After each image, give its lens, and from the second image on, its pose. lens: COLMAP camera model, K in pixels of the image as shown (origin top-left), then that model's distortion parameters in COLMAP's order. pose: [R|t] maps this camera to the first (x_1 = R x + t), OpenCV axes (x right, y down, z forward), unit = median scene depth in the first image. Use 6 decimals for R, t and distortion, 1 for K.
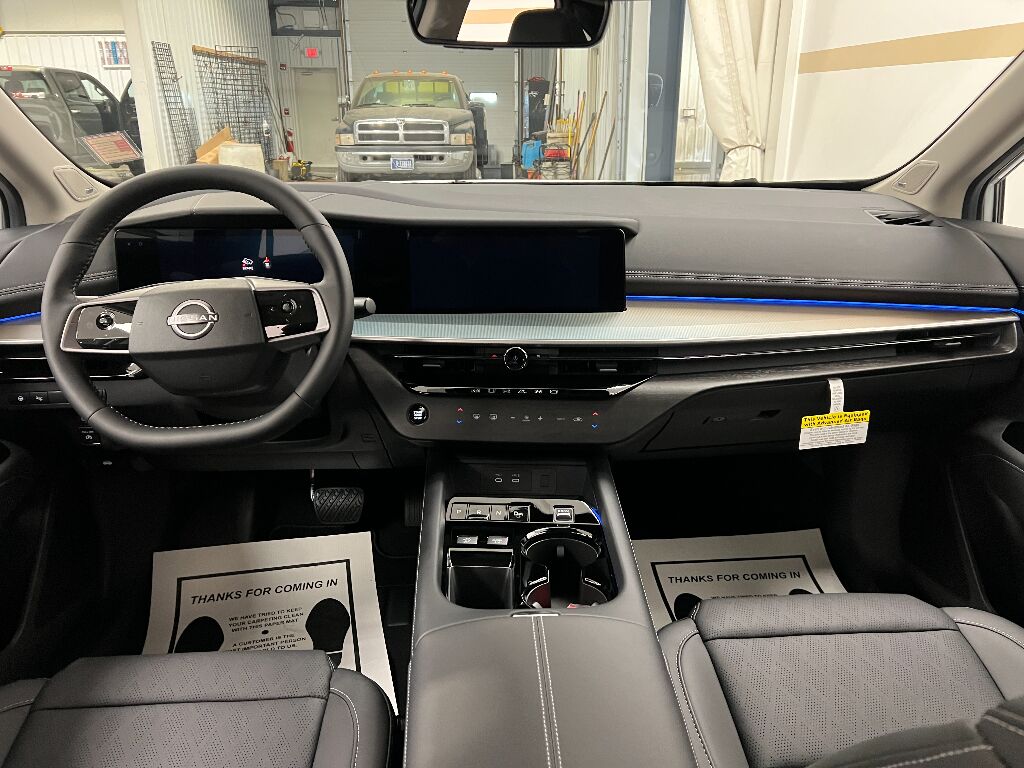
lens RADIAL K [[774.1, 0, 504.6], [0, 774.1, 376.9], [0, 0, 1]] dist [0.027475, -0.014898]
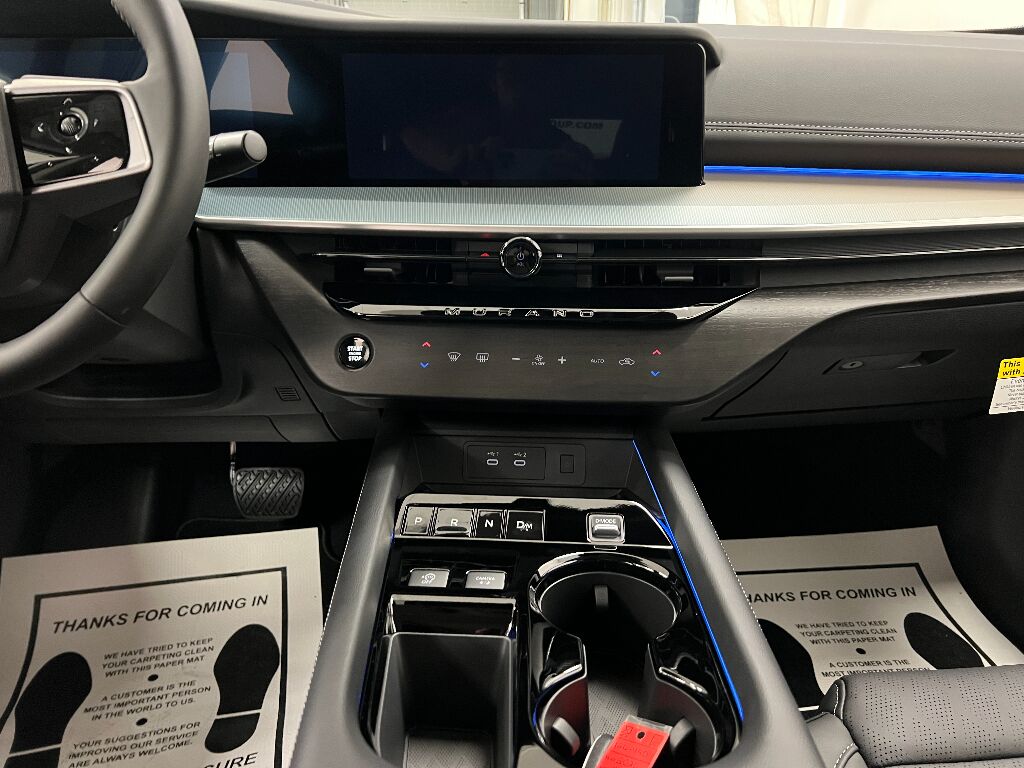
lens RADIAL K [[774.1, 0, 514.8], [0, 774.1, 389.4], [0, 0, 1]] dist [0.027475, -0.014898]
pose [[0.999945, 0.005860, 0.008651, 0.004717], [-0.006311, 0.998571, 0.053070, 0.043788], [-0.008328, -0.053122, 0.998553, 0.397304]]
